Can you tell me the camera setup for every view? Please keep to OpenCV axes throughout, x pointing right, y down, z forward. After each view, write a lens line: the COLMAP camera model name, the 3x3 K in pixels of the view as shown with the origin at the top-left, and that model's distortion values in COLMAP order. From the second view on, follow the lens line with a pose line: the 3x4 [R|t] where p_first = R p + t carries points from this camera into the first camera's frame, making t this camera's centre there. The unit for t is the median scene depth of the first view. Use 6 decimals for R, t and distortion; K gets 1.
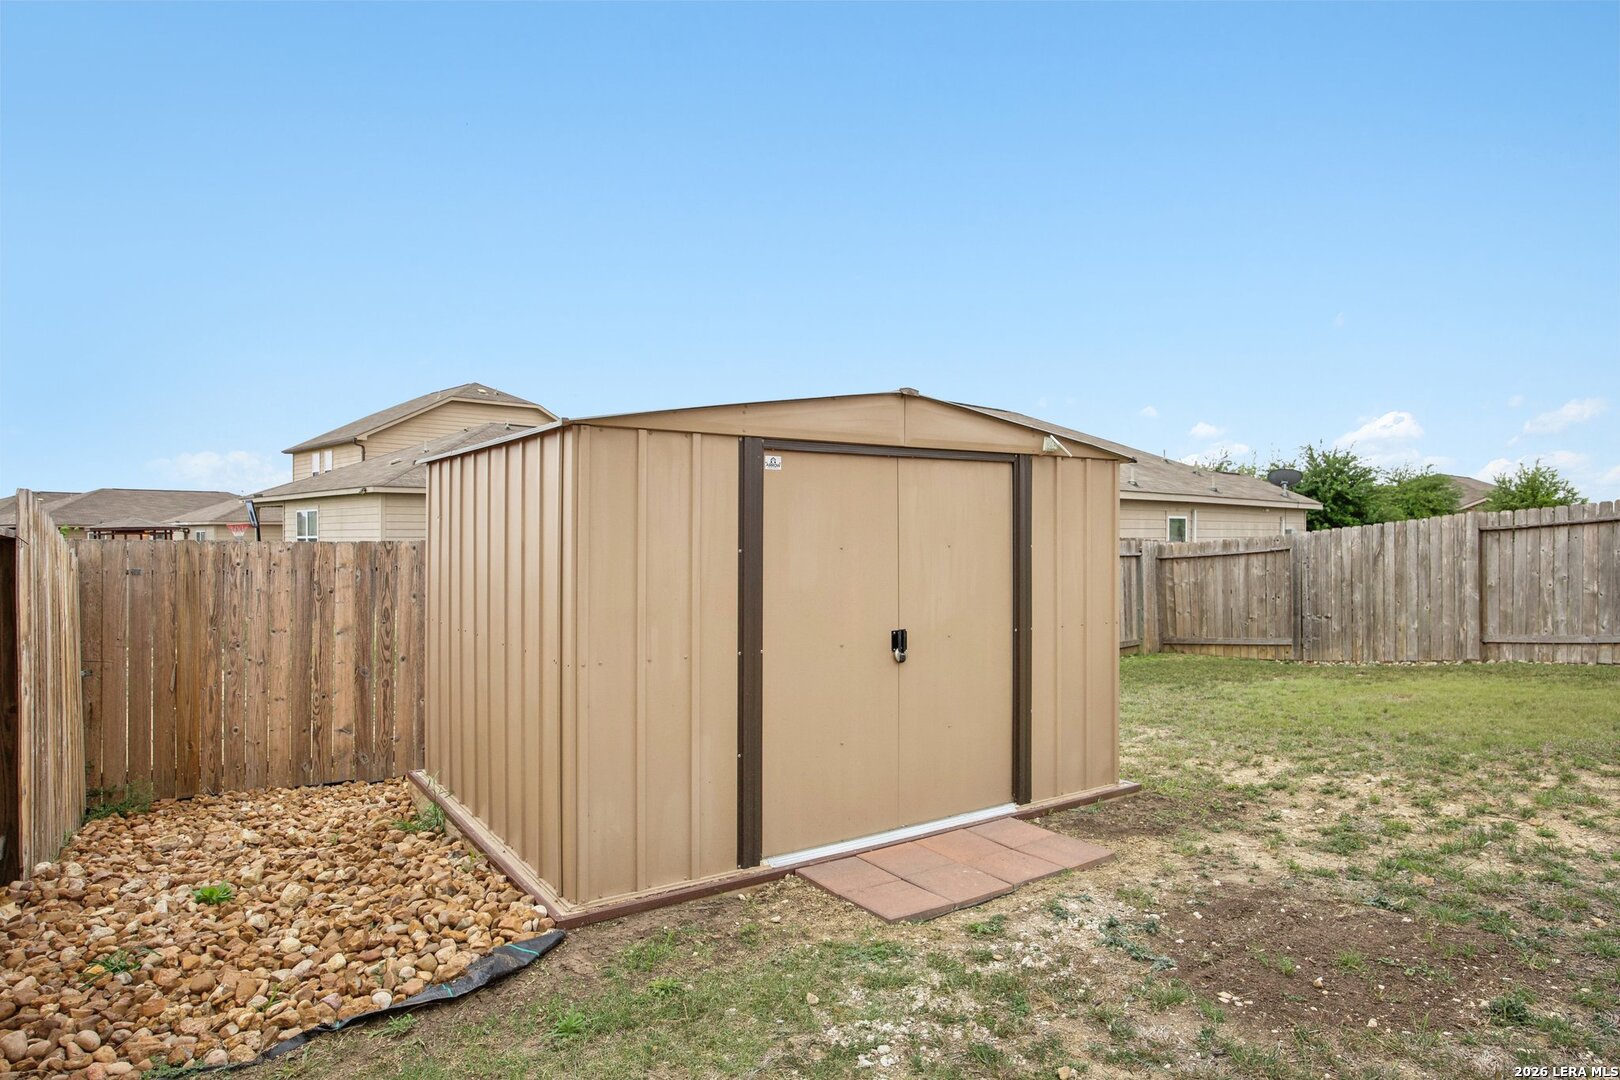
lens RADIAL K [[990.6, 0, 810.0], [0, 990.6, 540.0], [0, 0, 1]] dist [0.002404, 0.000215]
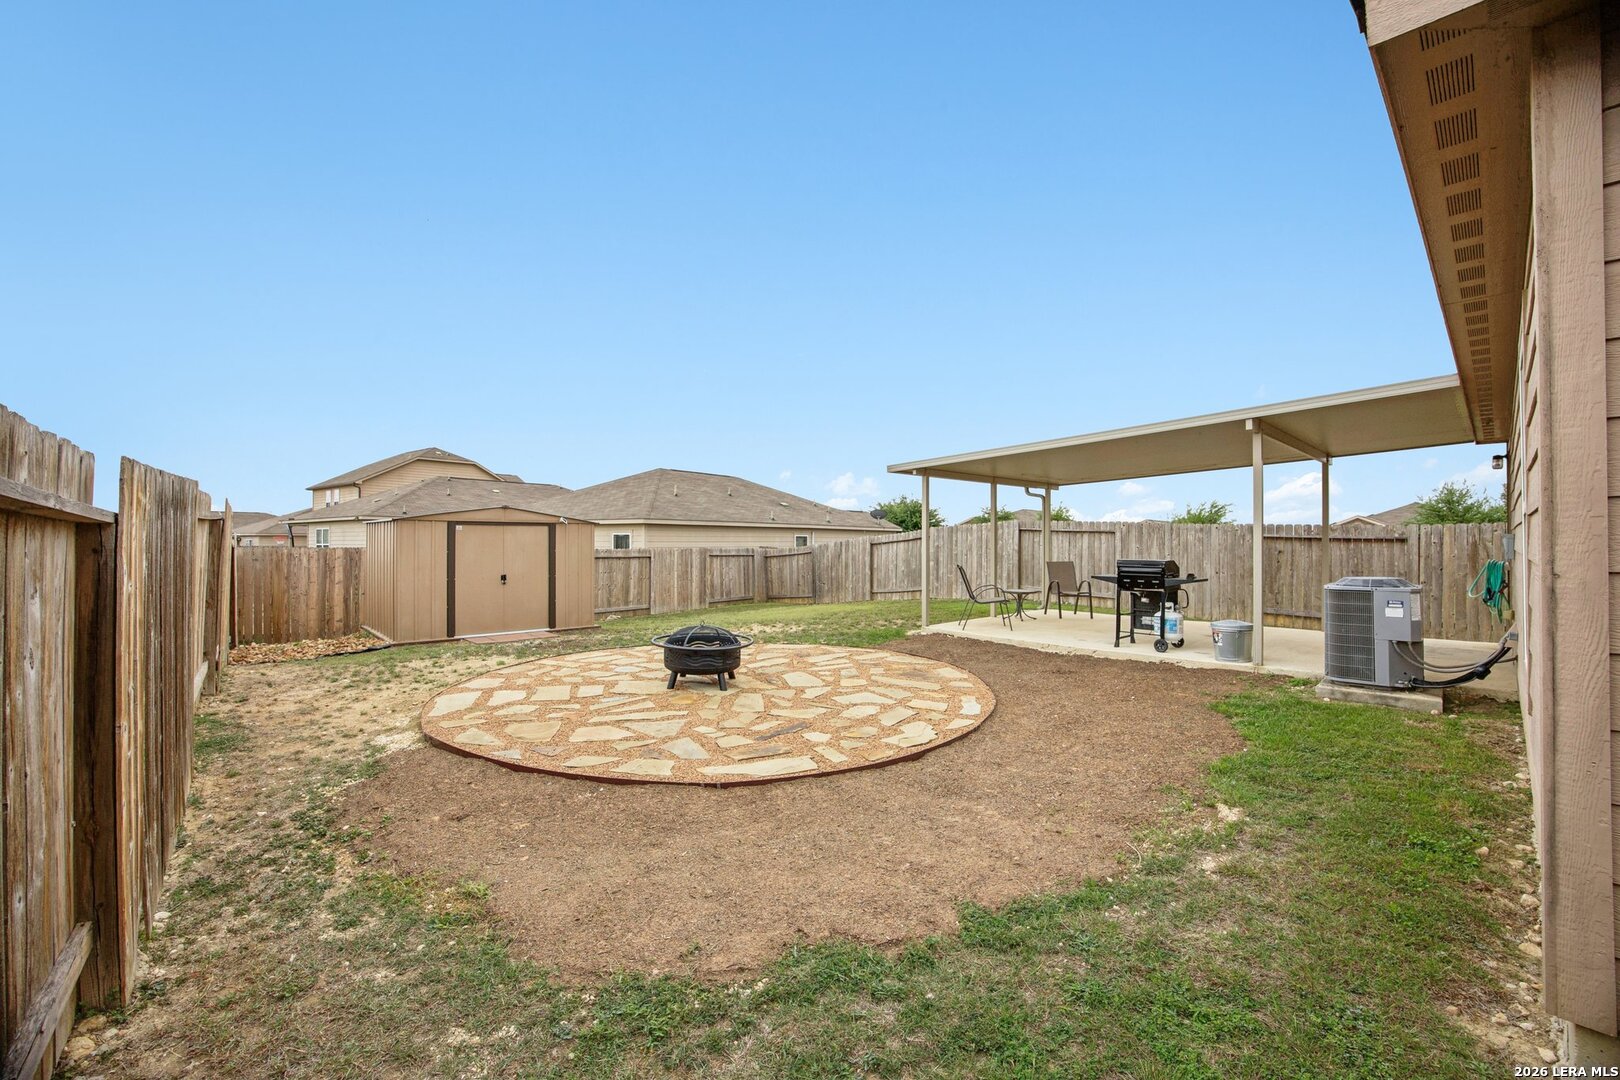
lens RADIAL K [[707.3, 0, 810.0], [0, 707.3, 540.0], [0, 0, 1]] dist [-0.037032, 0.000027]
pose [[0.989622, 0.004131, 0.143633, 0.299537], [-0.002932, 0.999959, -0.008561, -0.004788], [-0.143662, 0.008051, 0.989594, -0.600555]]
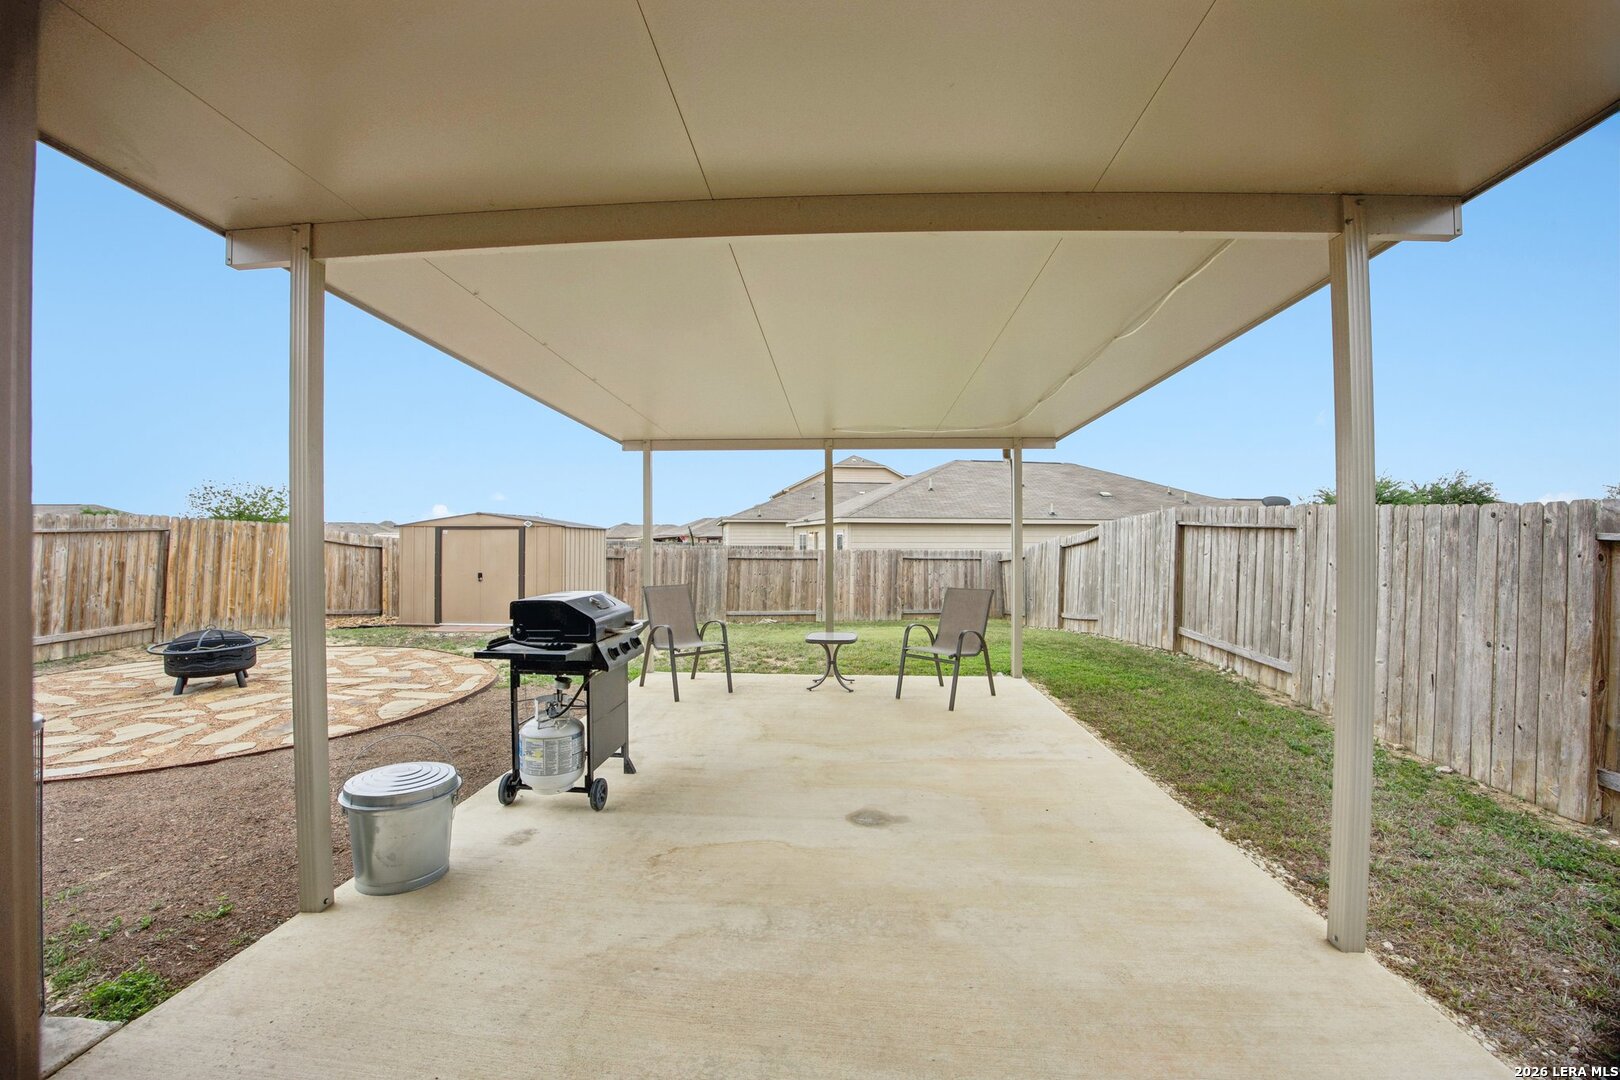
lens RADIAL K [[679.5, 0, 808.6], [0, 679.5, 524.9], [0, 0, 1]] dist [-0.061889, 0.016158]
pose [[0.782386, -0.007805, -0.622745, 1.033055], [-0.007503, 0.999731, -0.021956, -0.019274], [0.622748, 0.021850, 0.782117, -0.101568]]
